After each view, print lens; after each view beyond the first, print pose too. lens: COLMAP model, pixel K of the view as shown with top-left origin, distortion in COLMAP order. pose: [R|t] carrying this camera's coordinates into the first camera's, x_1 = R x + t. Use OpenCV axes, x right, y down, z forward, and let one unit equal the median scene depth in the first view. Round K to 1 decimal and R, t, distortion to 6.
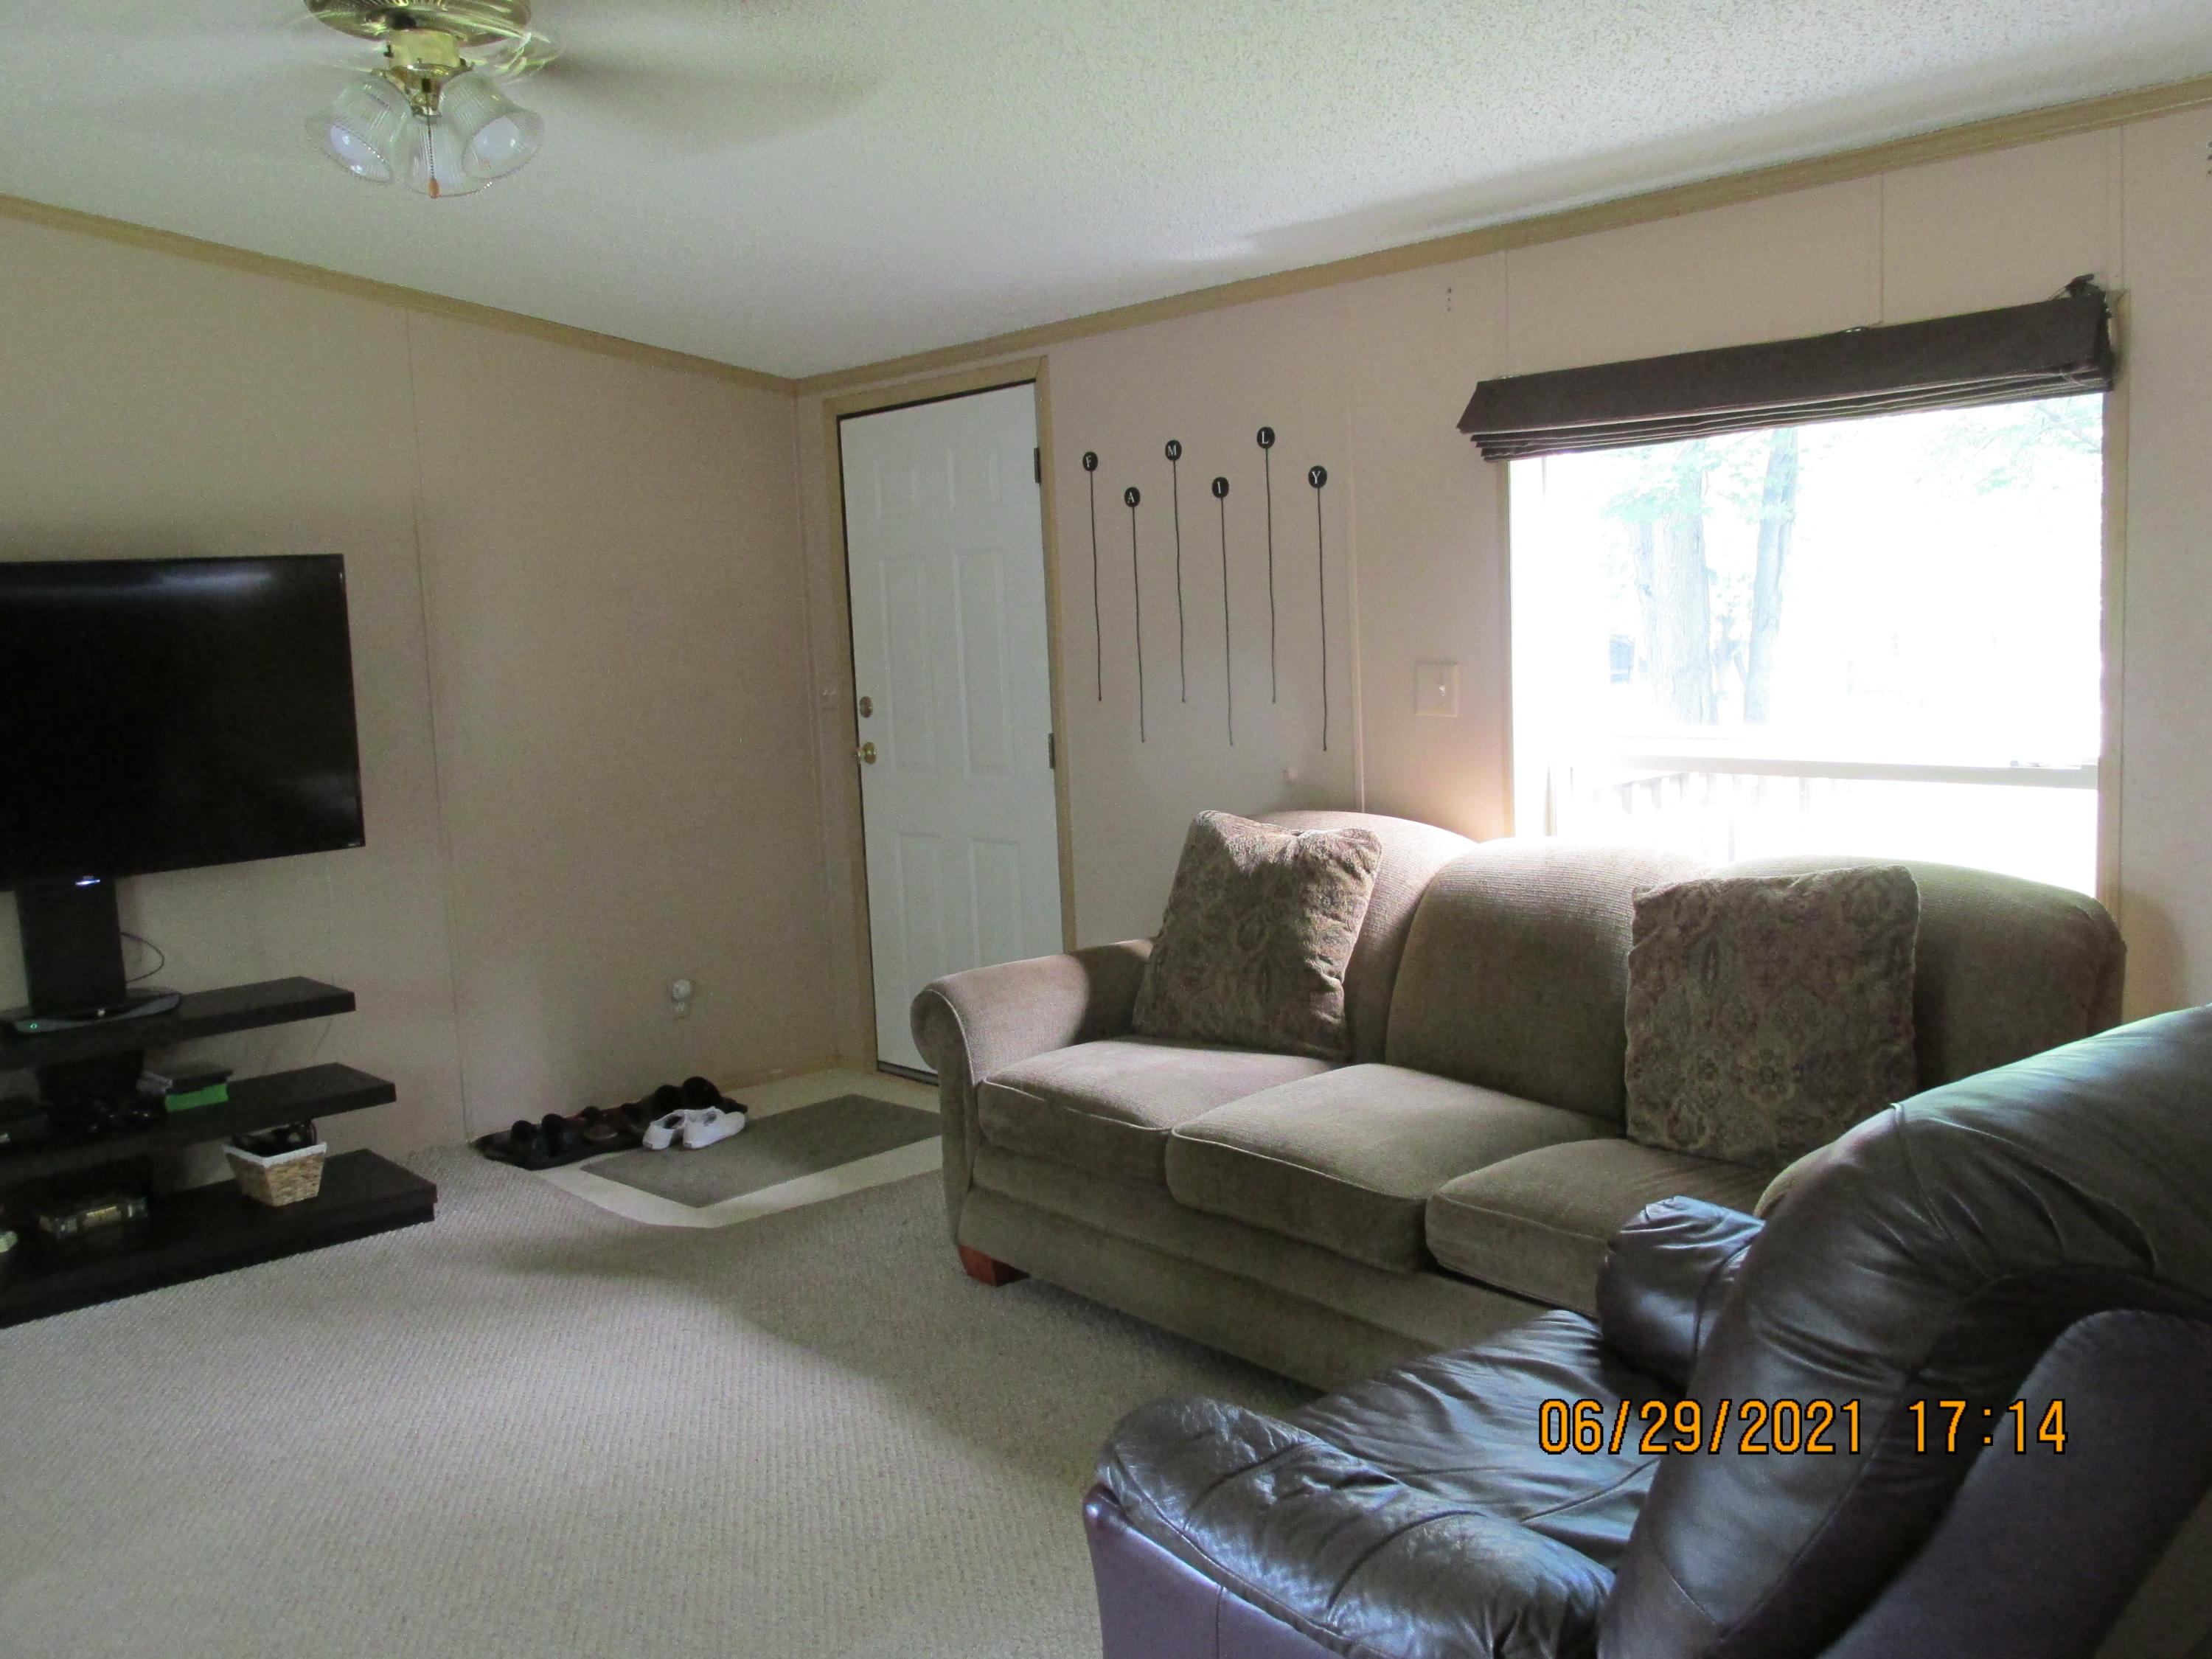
lens RADIAL K [[1857.1, 0, 1106.0], [0, 1857.1, 829.5], [0, 0, 1]] dist [-0.028102, -0.008931]
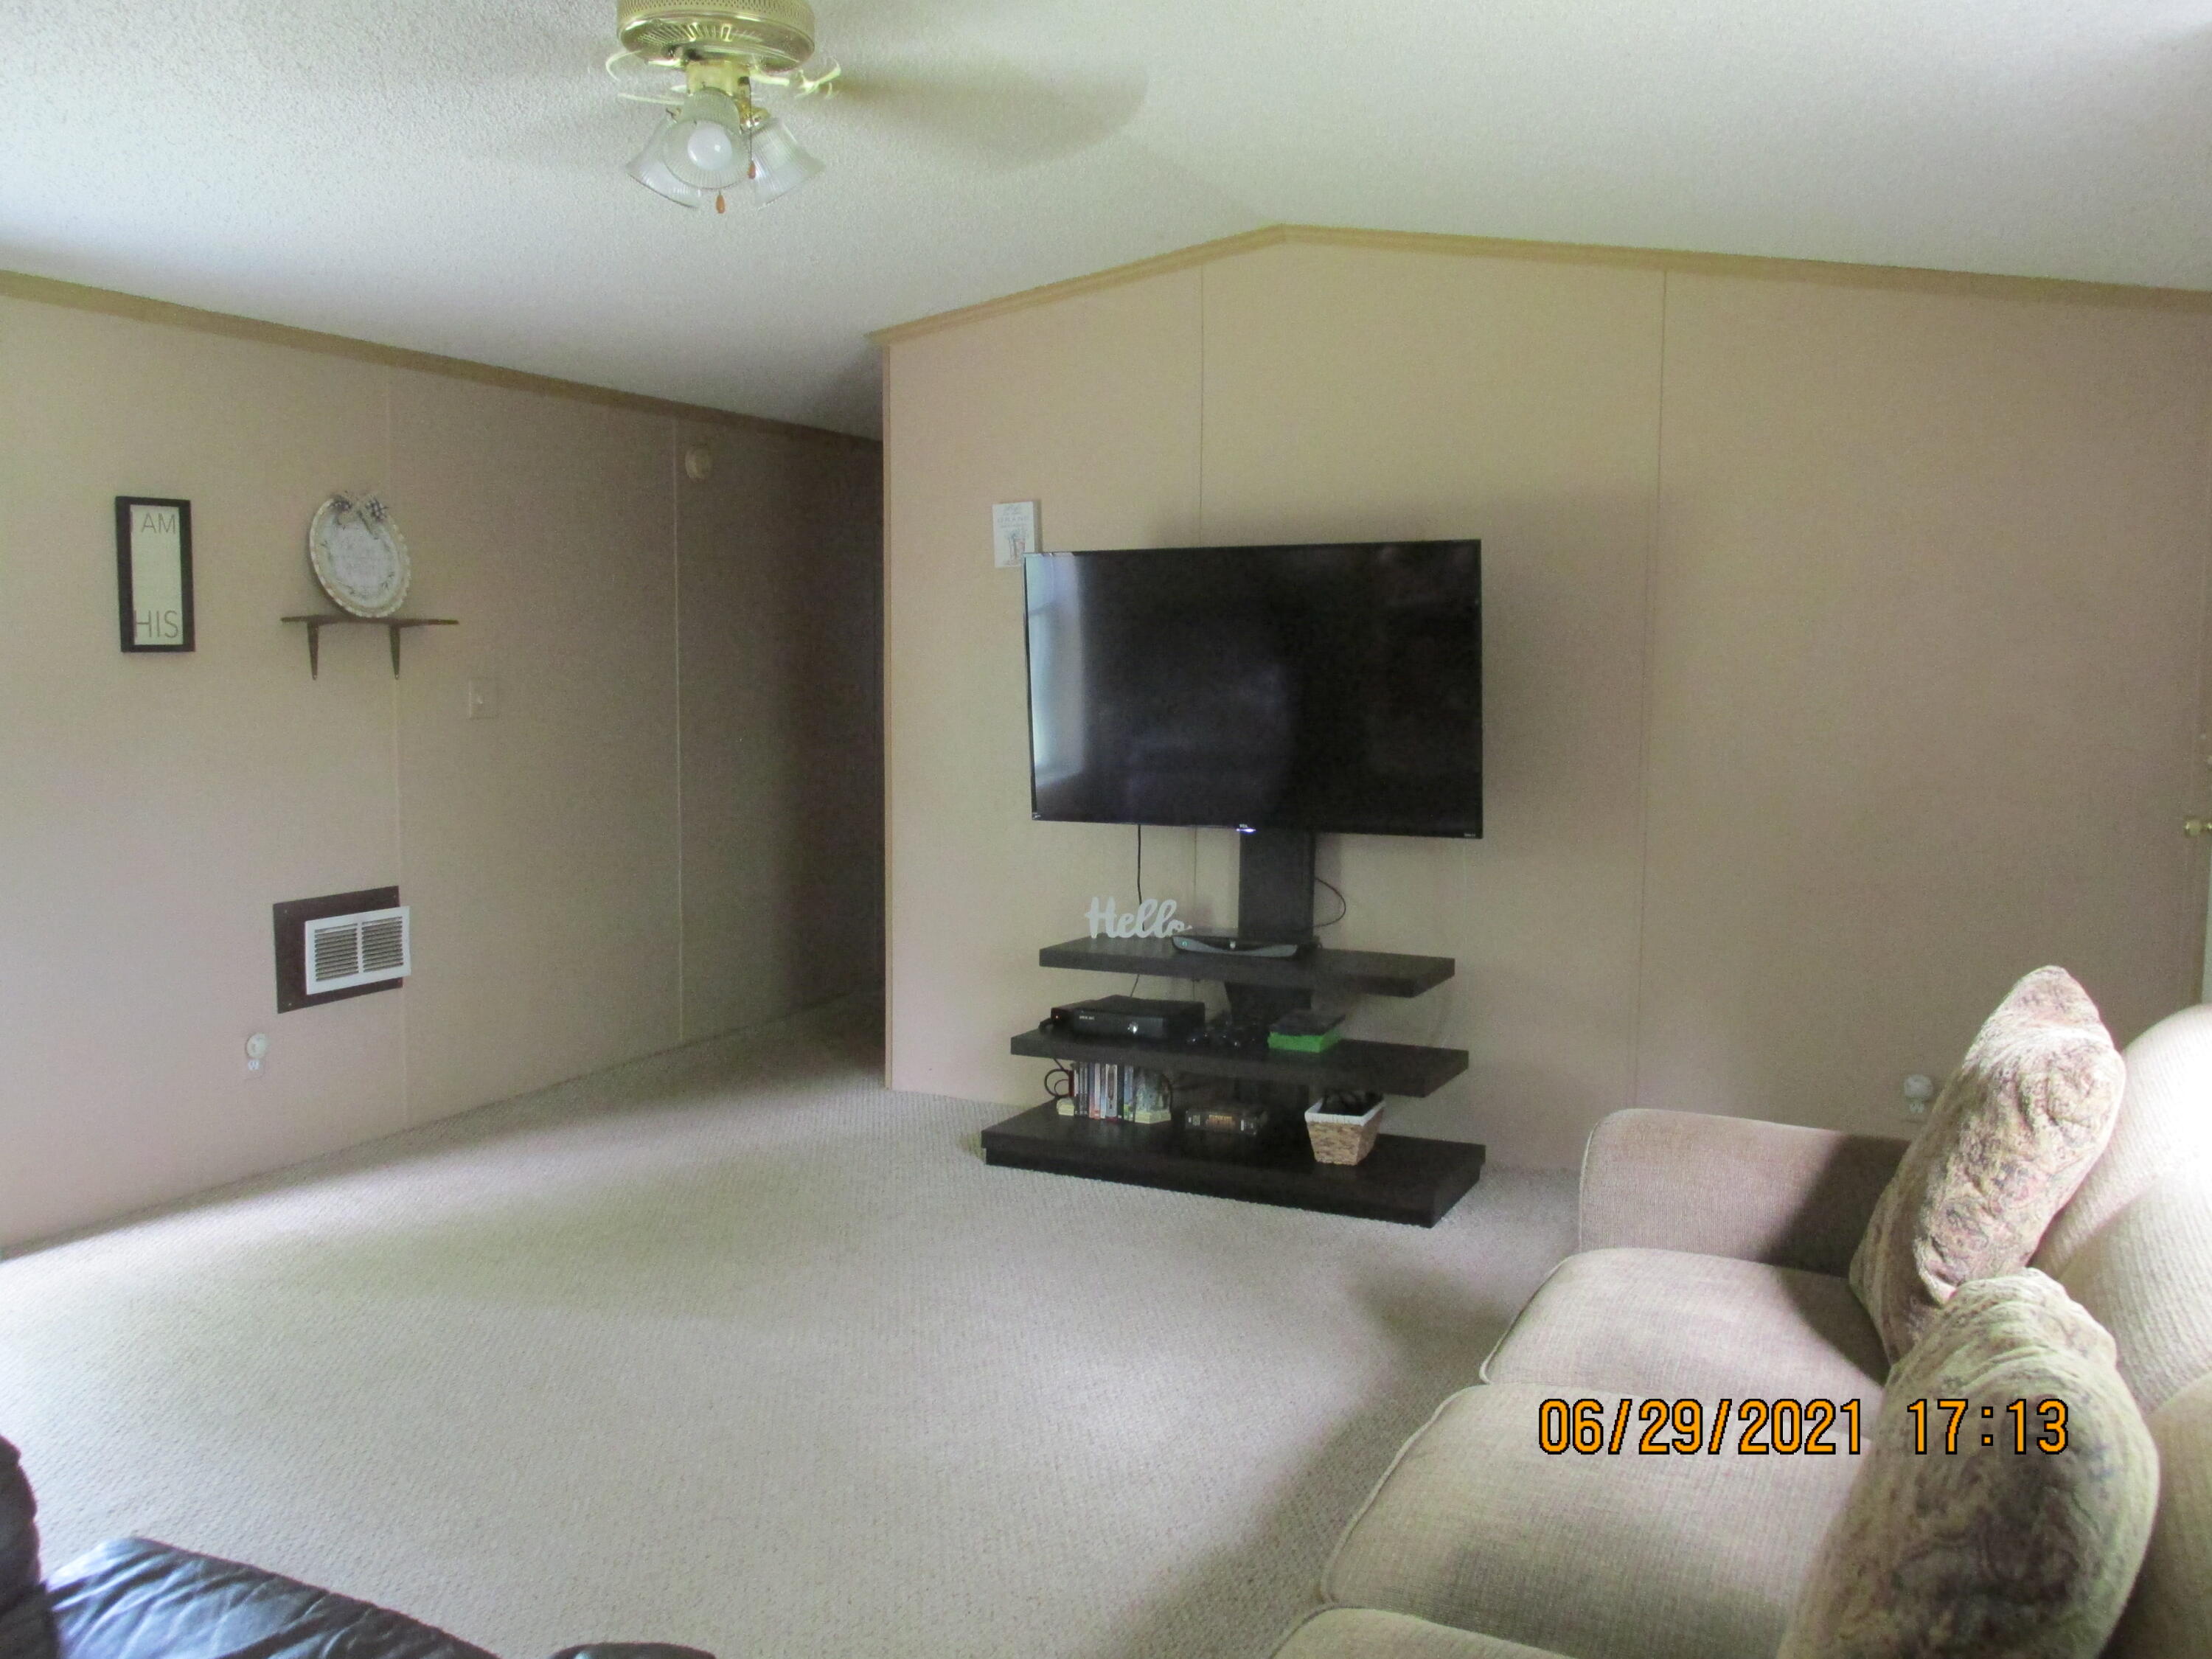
lens RADIAL K [[1857.1, 0, 1106.0], [0, 1857.1, 829.5], [0, 0, 1]] dist [-0.028102, -0.008931]
pose [[0.371360, 0.136356, -0.918422, 0.450204], [-0.133497, 0.986721, 0.092518, -0.063713], [0.918842, 0.088250, 0.384632, 0.467114]]
